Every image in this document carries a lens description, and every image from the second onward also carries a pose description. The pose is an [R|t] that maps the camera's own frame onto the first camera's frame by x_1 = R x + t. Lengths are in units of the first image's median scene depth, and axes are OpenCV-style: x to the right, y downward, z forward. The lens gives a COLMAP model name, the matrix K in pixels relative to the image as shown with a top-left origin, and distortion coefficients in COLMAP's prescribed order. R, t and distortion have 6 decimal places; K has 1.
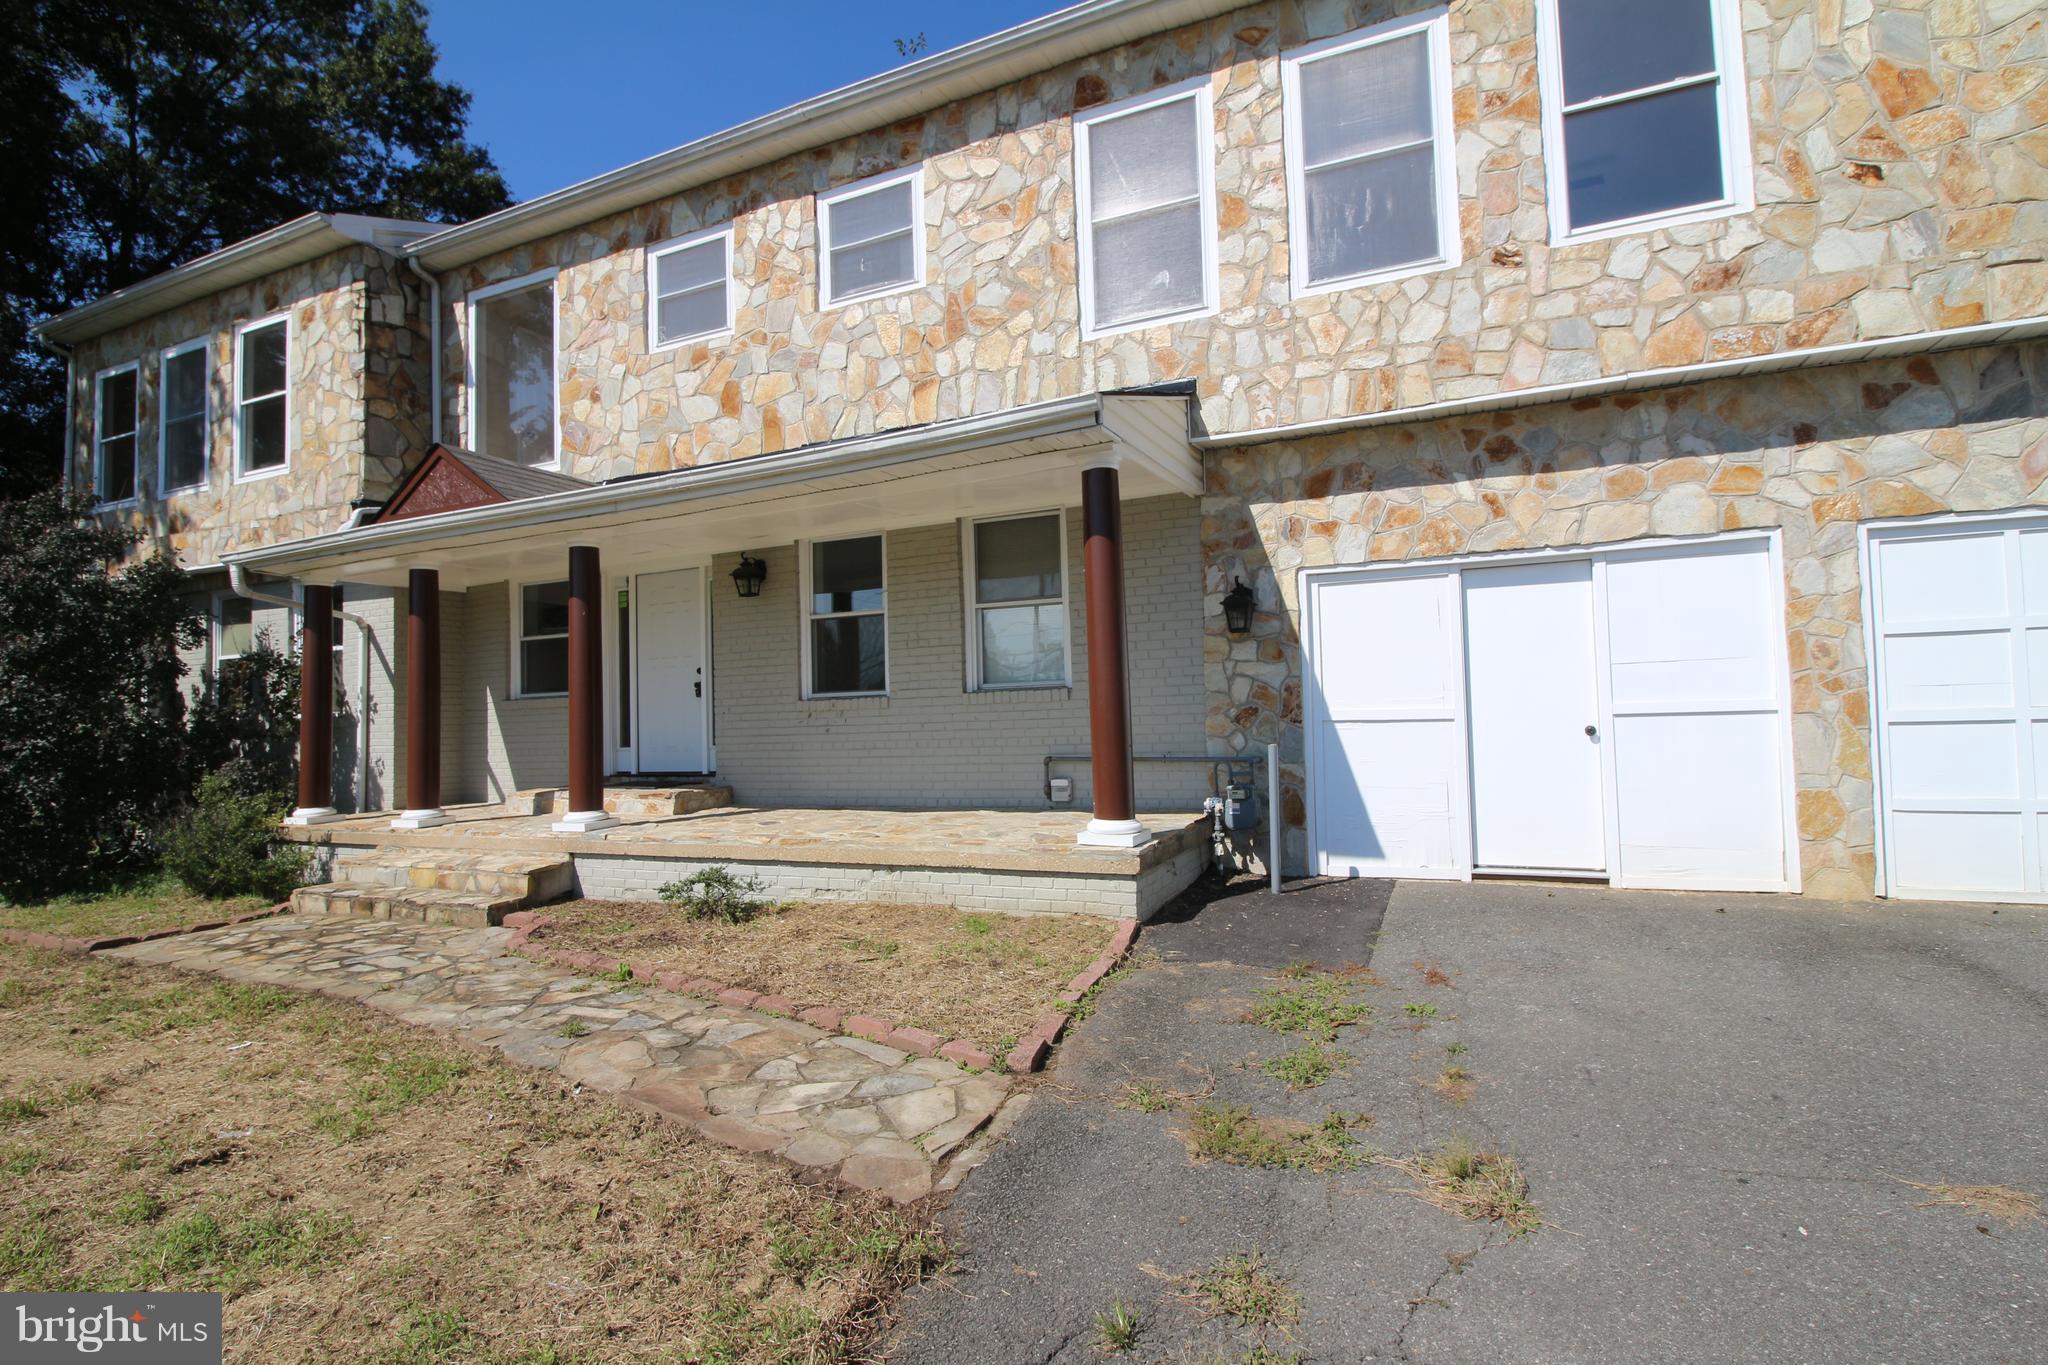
lens RADIAL K [[1041.2, 0, 1018.8], [0, 1041.2, 680.5], [0, 0, 1]] dist [-0.006618, -0.006591]
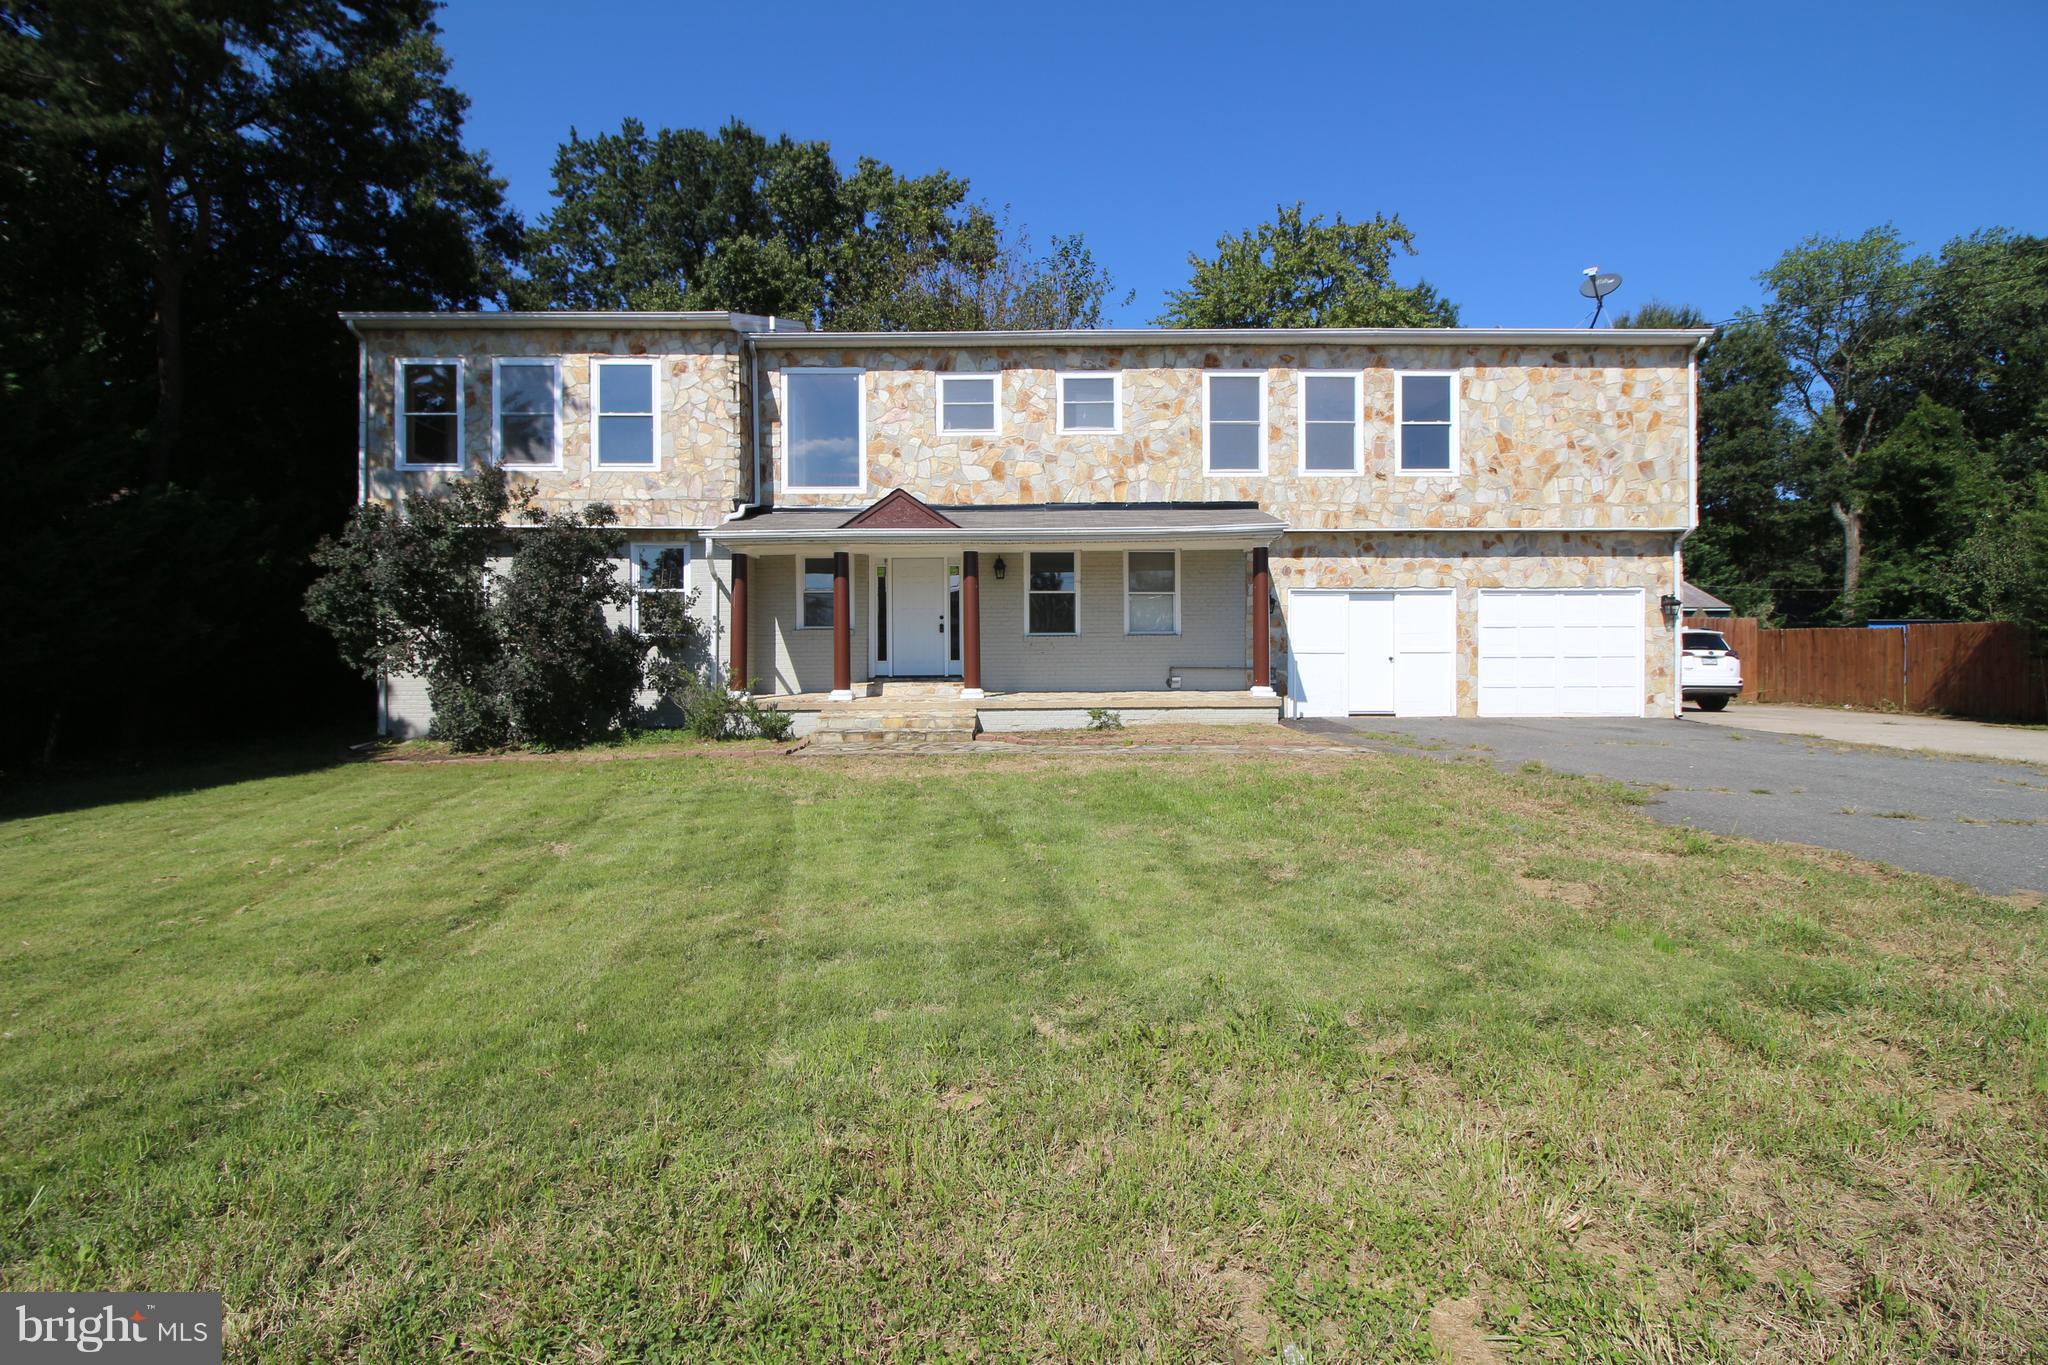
lens RADIAL K [[961.5, 0, 1024.3], [0, 961.5, 682.0], [0, 0, 1]] dist [-0.003854, -0.008521]
pose [[0.899835, 0.017173, 0.435892, -1.188012], [-0.037028, 0.998626, 0.037094, 0.046244], [-0.434656, -0.049518, 0.899234, -0.696738]]
